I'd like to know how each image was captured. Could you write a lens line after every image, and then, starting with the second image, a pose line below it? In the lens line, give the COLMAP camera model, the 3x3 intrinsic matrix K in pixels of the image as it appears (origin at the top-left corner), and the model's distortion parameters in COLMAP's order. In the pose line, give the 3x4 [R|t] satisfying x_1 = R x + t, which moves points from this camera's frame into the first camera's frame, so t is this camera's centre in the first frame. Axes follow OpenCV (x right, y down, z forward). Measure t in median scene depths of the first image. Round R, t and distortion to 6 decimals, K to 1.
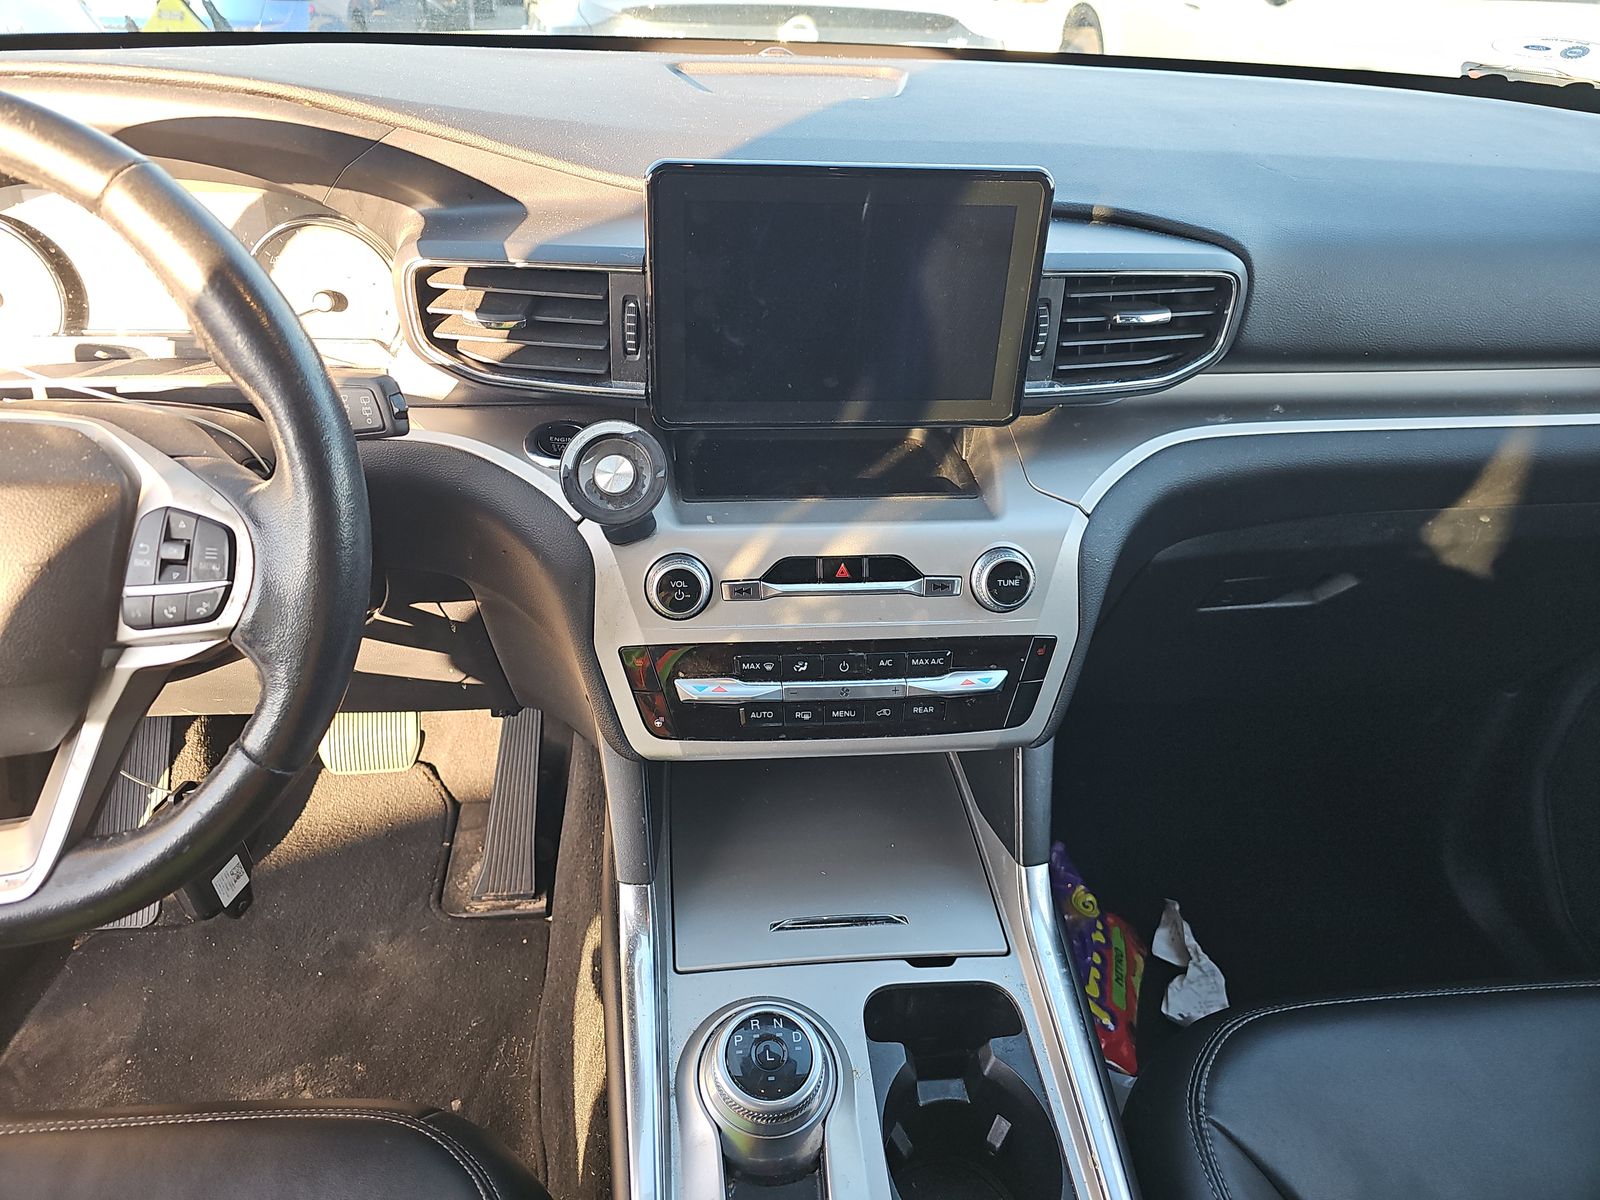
lens RADIAL K [[1111.1, 0, 789.6], [0, 1111.1, 599.9], [0, 0, 1]] dist [0.068540, -0.050448]
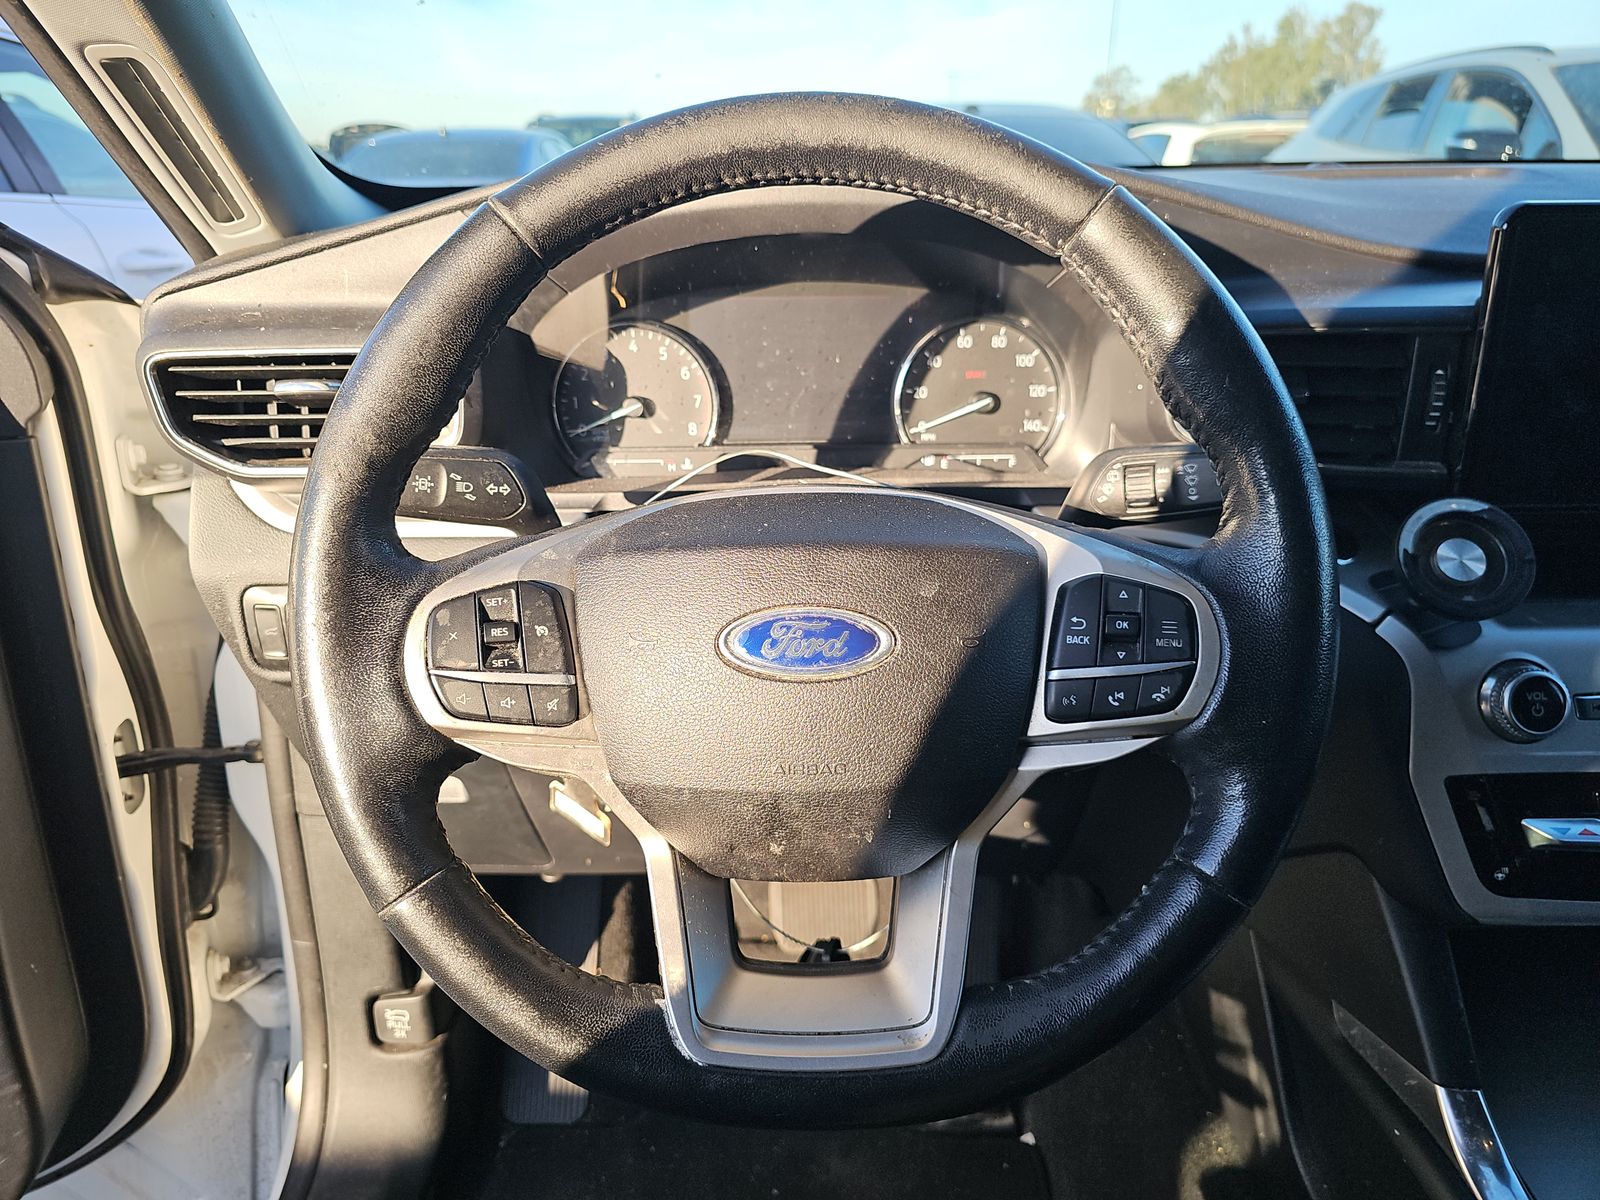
lens RADIAL K [[1111.1, 0, 789.6], [0, 1111.1, 599.9], [0, 0, 1]] dist [0.068540, -0.050448]
pose [[0.996009, -0.006426, -0.089021, -0.562363], [-0.009620, 0.983866, -0.178648, 0.069006], [0.088732, 0.178791, 0.979878, 0.133110]]
